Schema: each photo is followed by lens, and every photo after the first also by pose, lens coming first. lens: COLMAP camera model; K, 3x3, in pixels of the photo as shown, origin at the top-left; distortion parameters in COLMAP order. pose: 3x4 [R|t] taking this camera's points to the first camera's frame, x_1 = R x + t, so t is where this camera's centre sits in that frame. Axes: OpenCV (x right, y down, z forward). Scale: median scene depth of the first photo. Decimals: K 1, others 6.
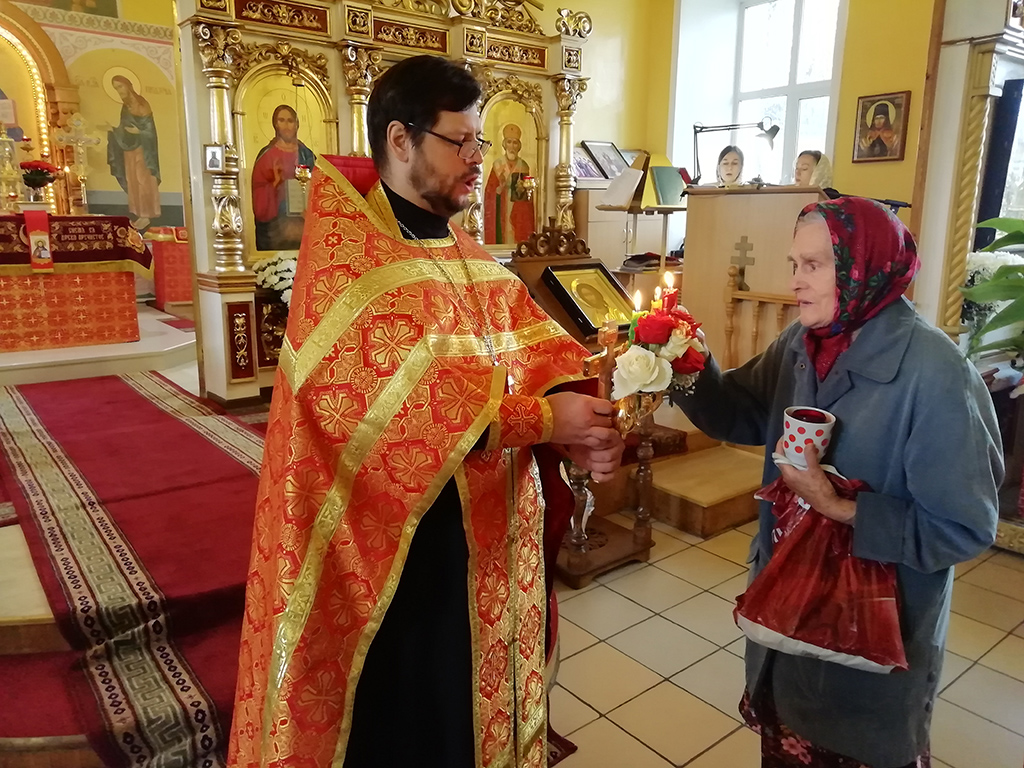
lens RADIAL K [[767.0, 0, 517.5], [0, 767.0, 396.4], [0, 0, 1]] dist [0.004445, 0.009998]
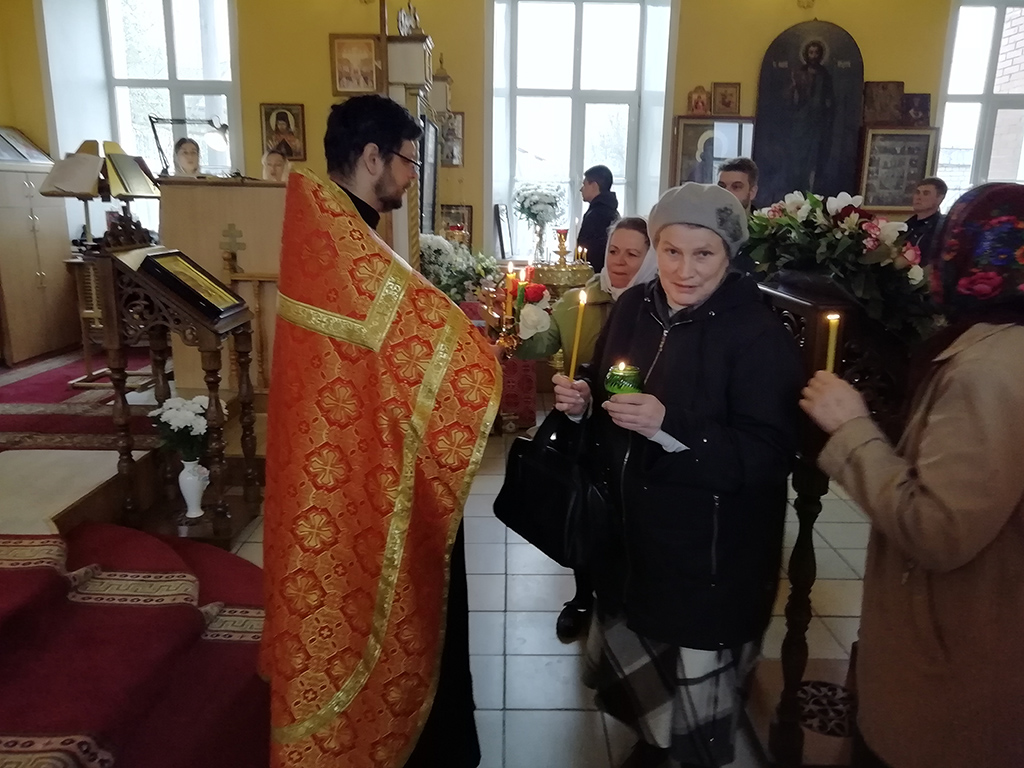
lens RADIAL K [[770.6, 0, 528.6], [0, 770.6, 397.2], [0, 0, 1]] dist [0.009532, 0.005513]
pose [[0.605017, -0.179244, 0.775774, -0.276543], [0.165217, 0.981386, 0.097901, -0.000422], [-0.778882, 0.068939, 0.623370, -0.009662]]
